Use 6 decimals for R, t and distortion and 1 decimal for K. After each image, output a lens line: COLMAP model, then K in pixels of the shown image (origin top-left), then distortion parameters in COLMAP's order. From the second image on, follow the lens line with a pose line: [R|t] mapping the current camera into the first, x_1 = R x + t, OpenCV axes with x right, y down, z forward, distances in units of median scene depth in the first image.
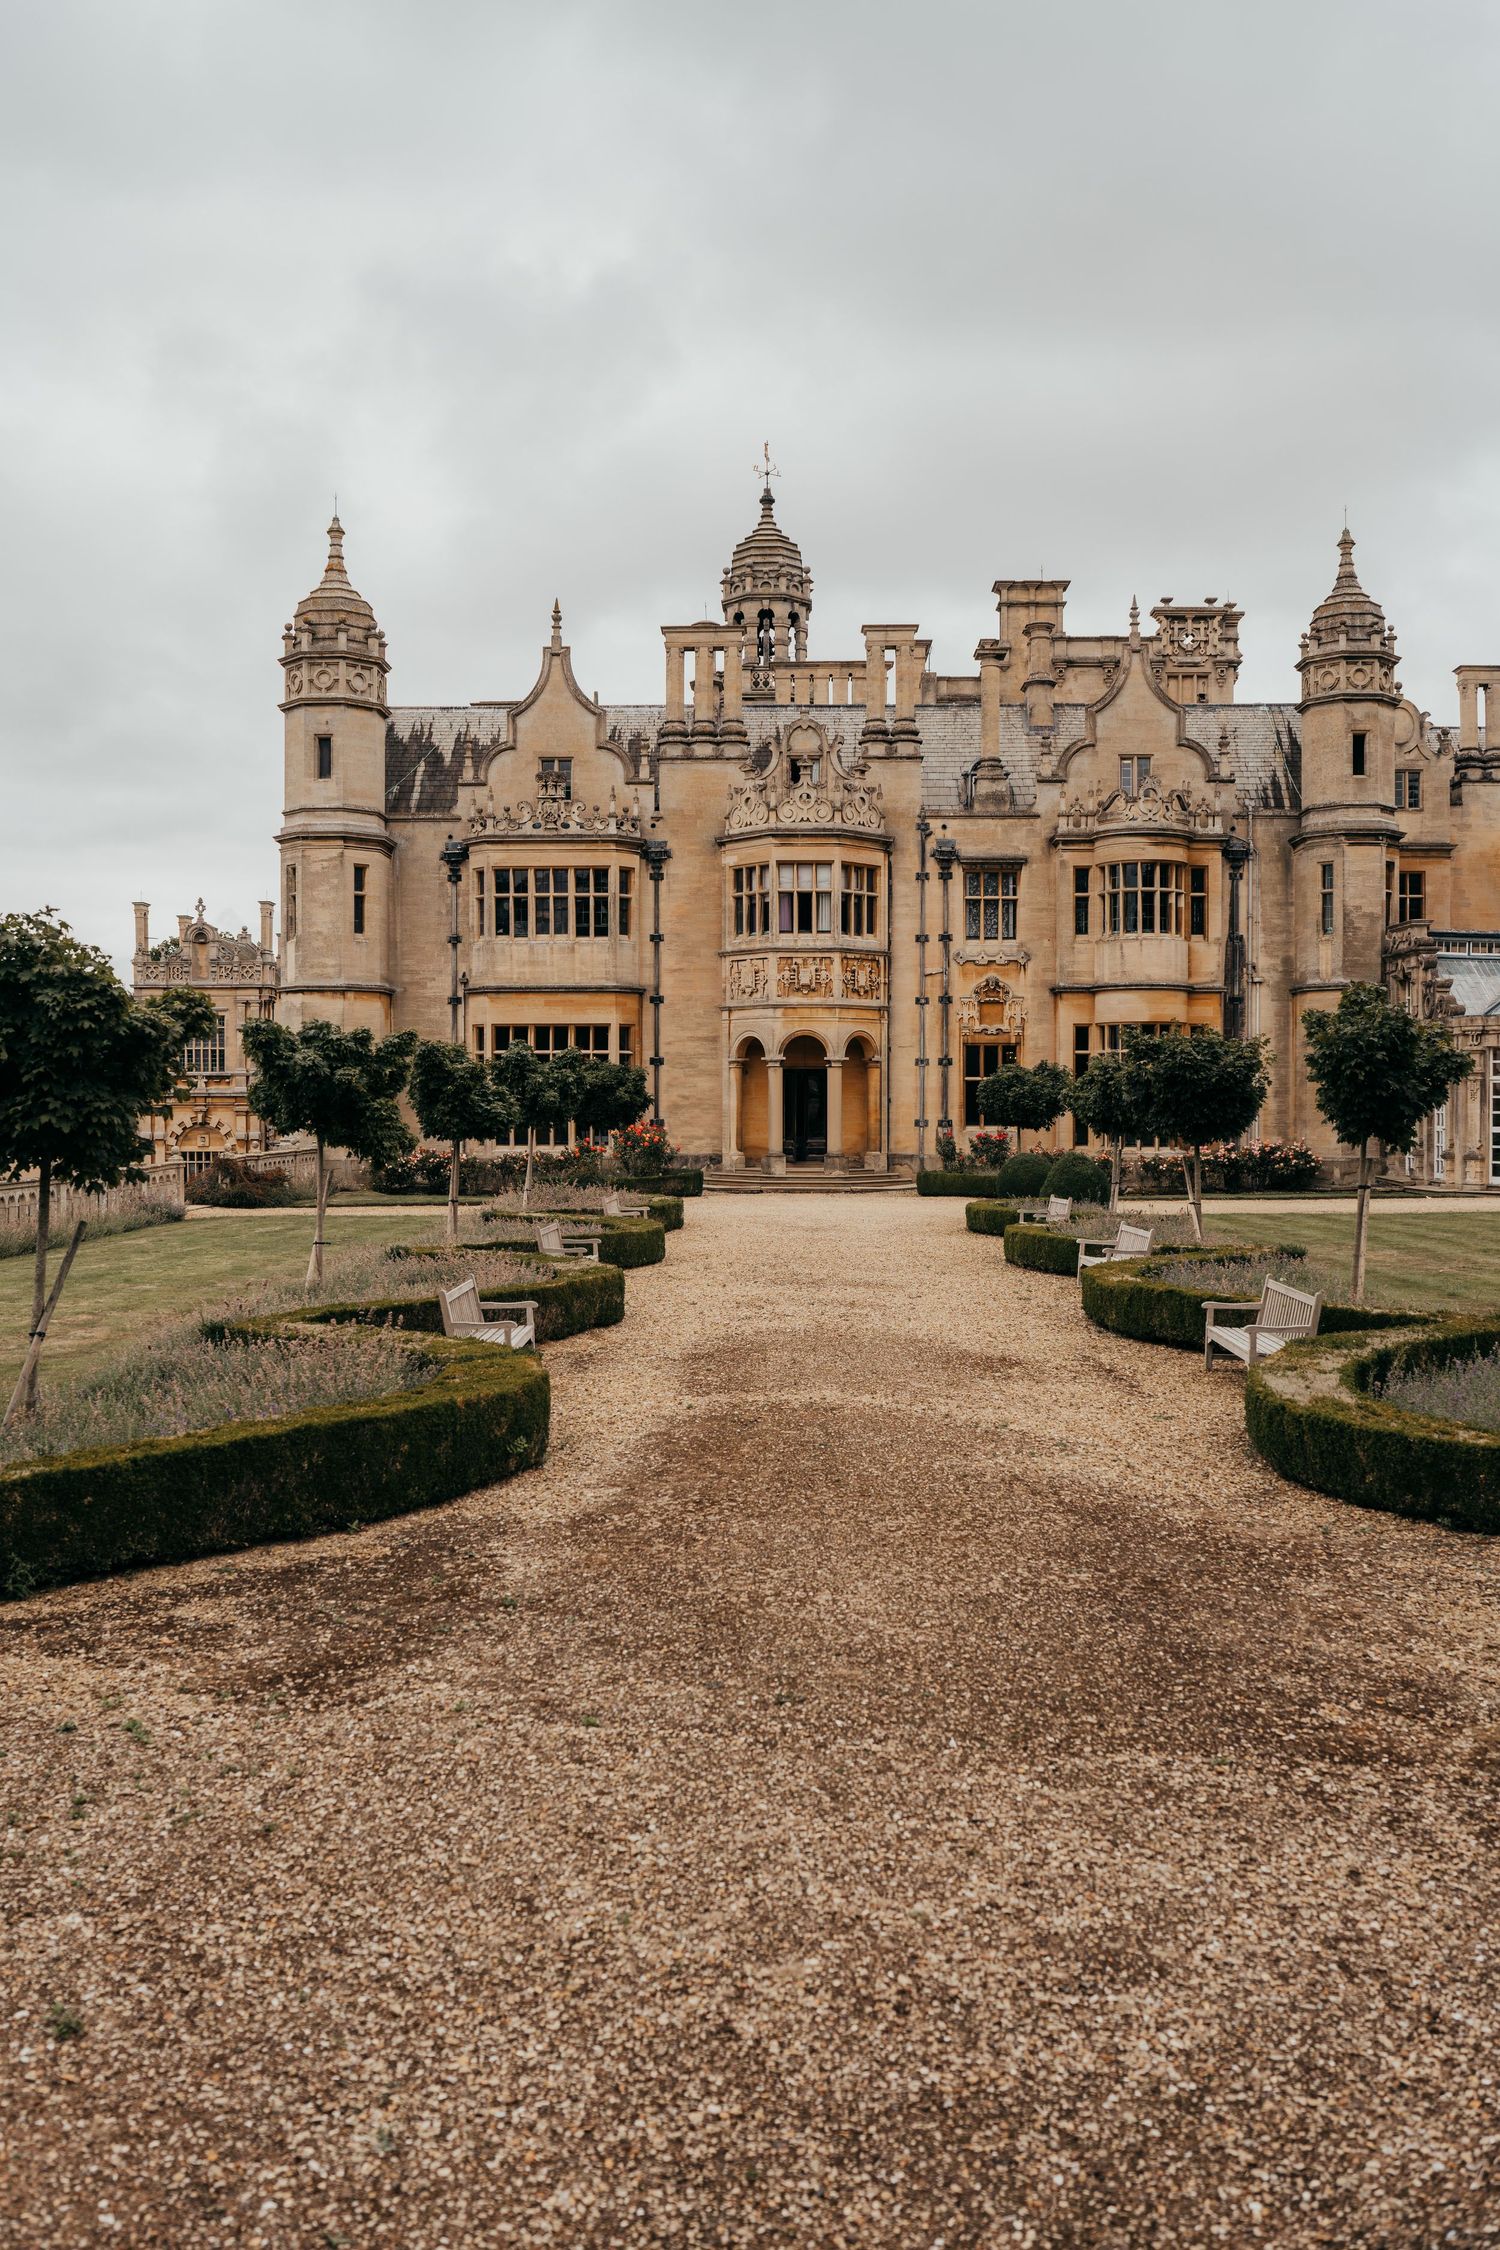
lens RADIAL K [[1815.5, 0, 715.8], [0, 1815.5, 1141.0], [0, 0, 1]] dist [-0.032377, 0.027944]
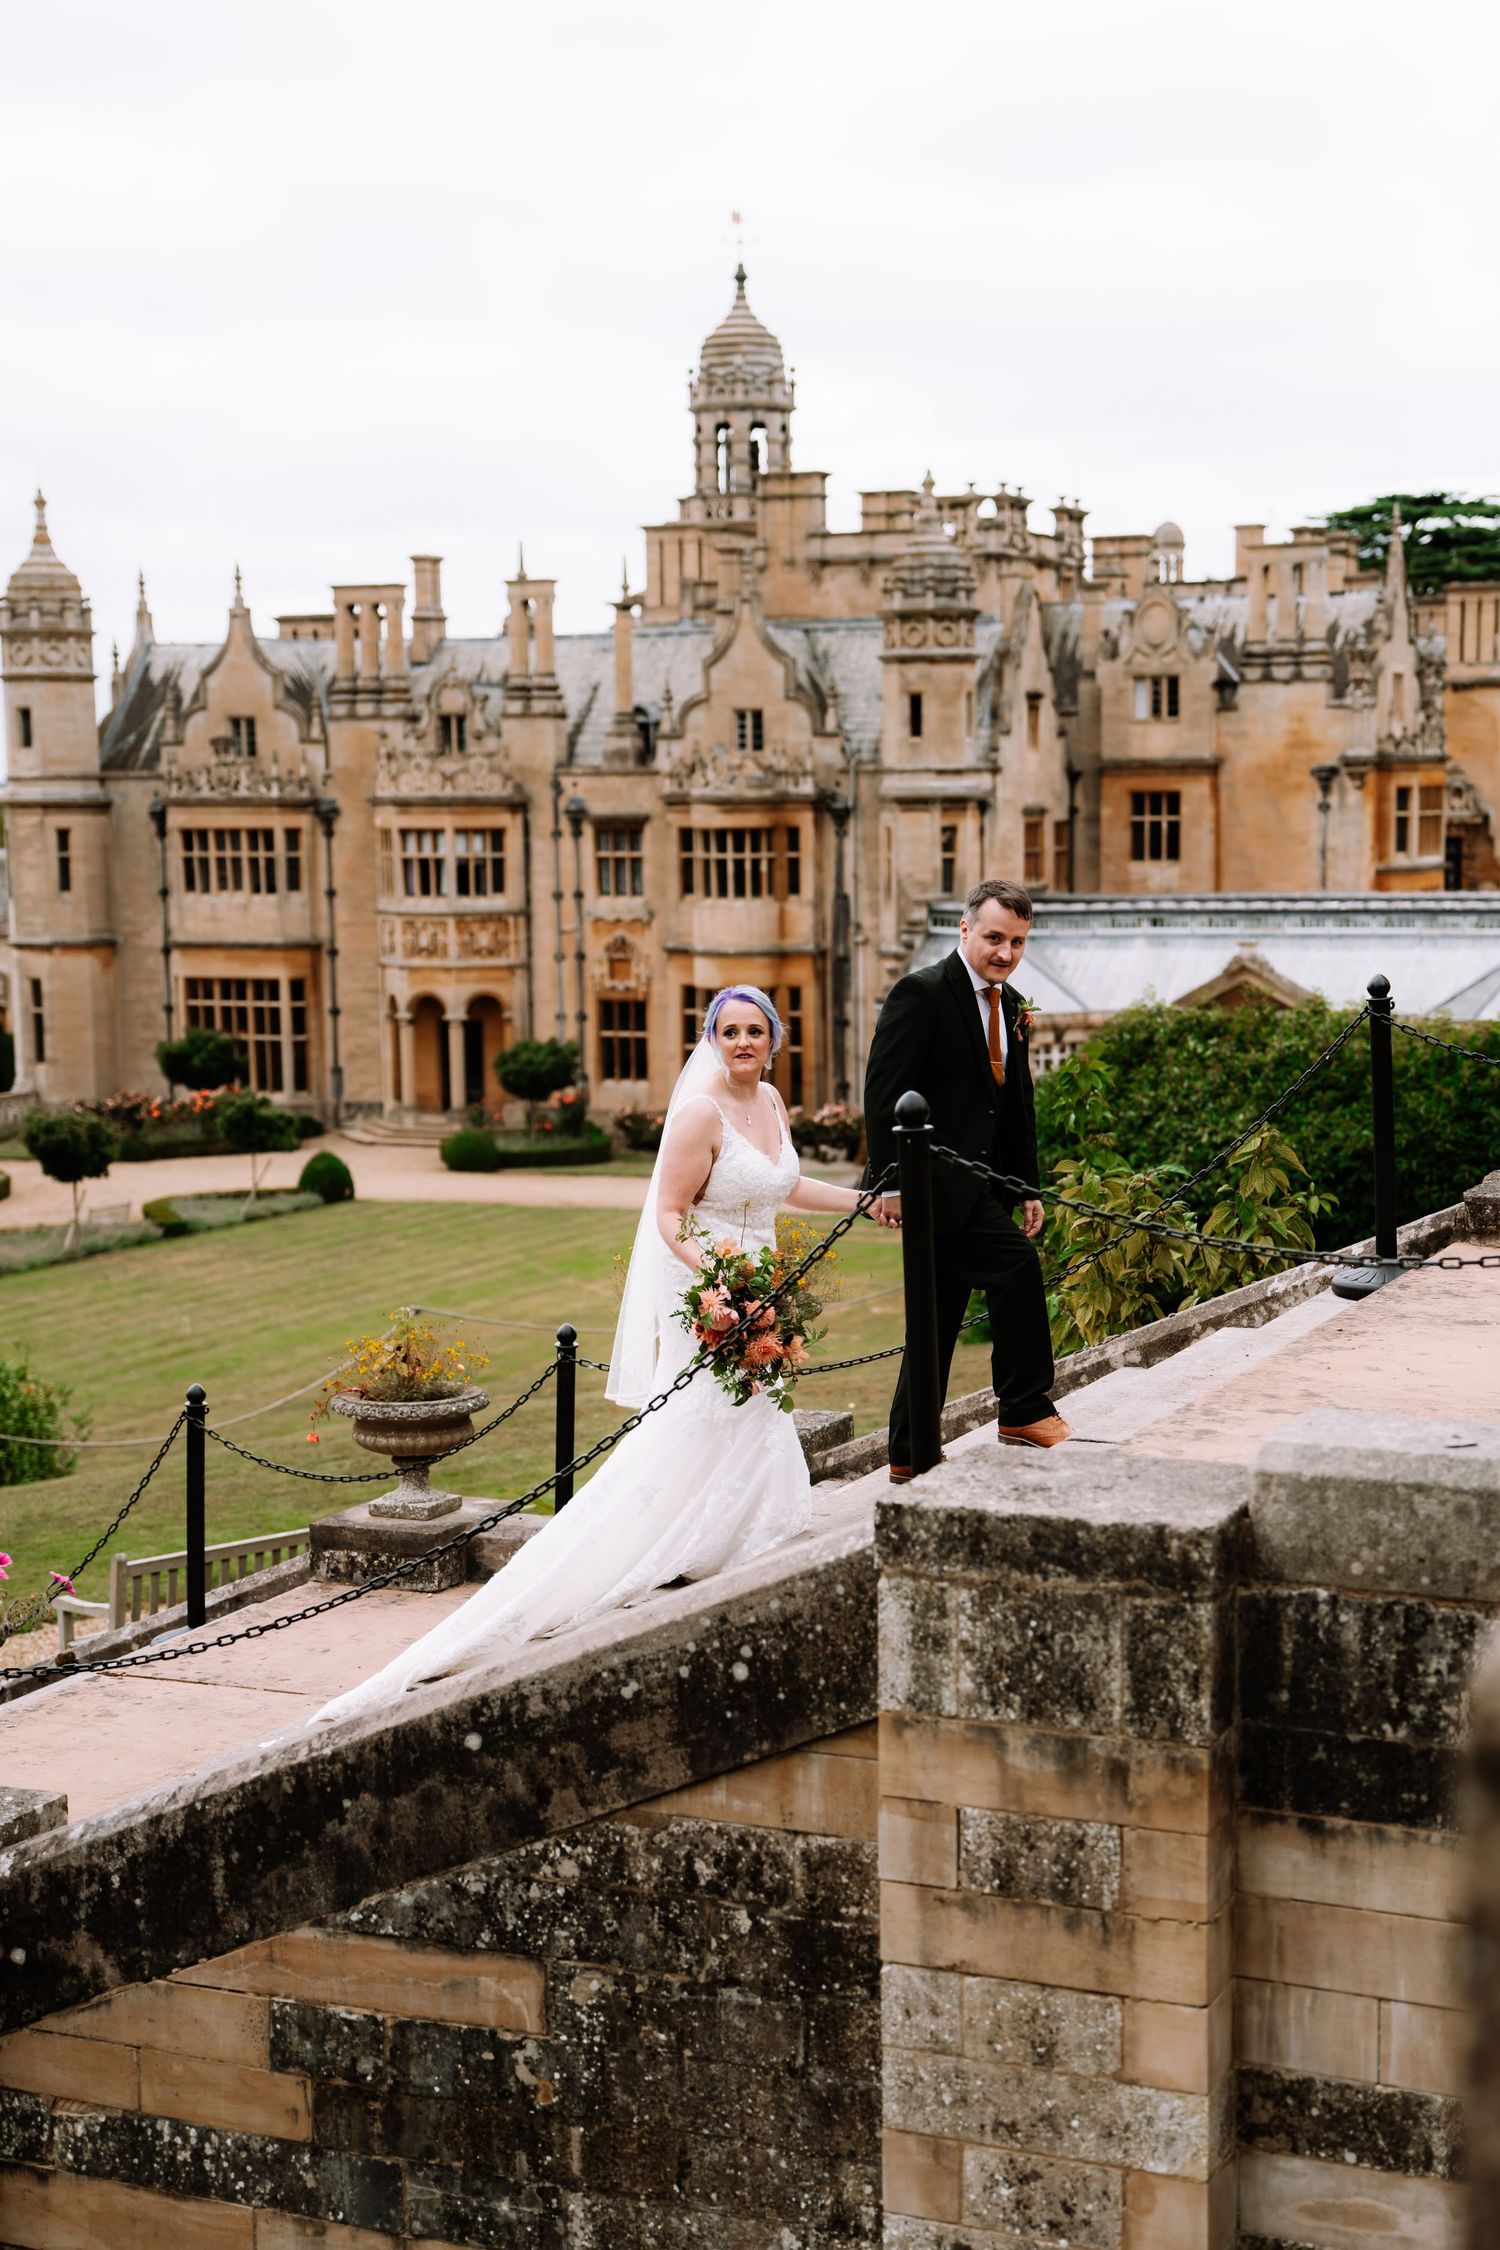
lens RADIAL K [[3308.1, 0, 760.2], [0, 3308.1, 1142.8], [0, 0, 1]] dist [0.228502, 0.000000]
pose [[0.927474, 0.028694, -0.372785, 0.924136], [0.006822, 0.995586, 0.093605, -0.148453], [0.373825, -0.089359, 0.923185, -0.688991]]
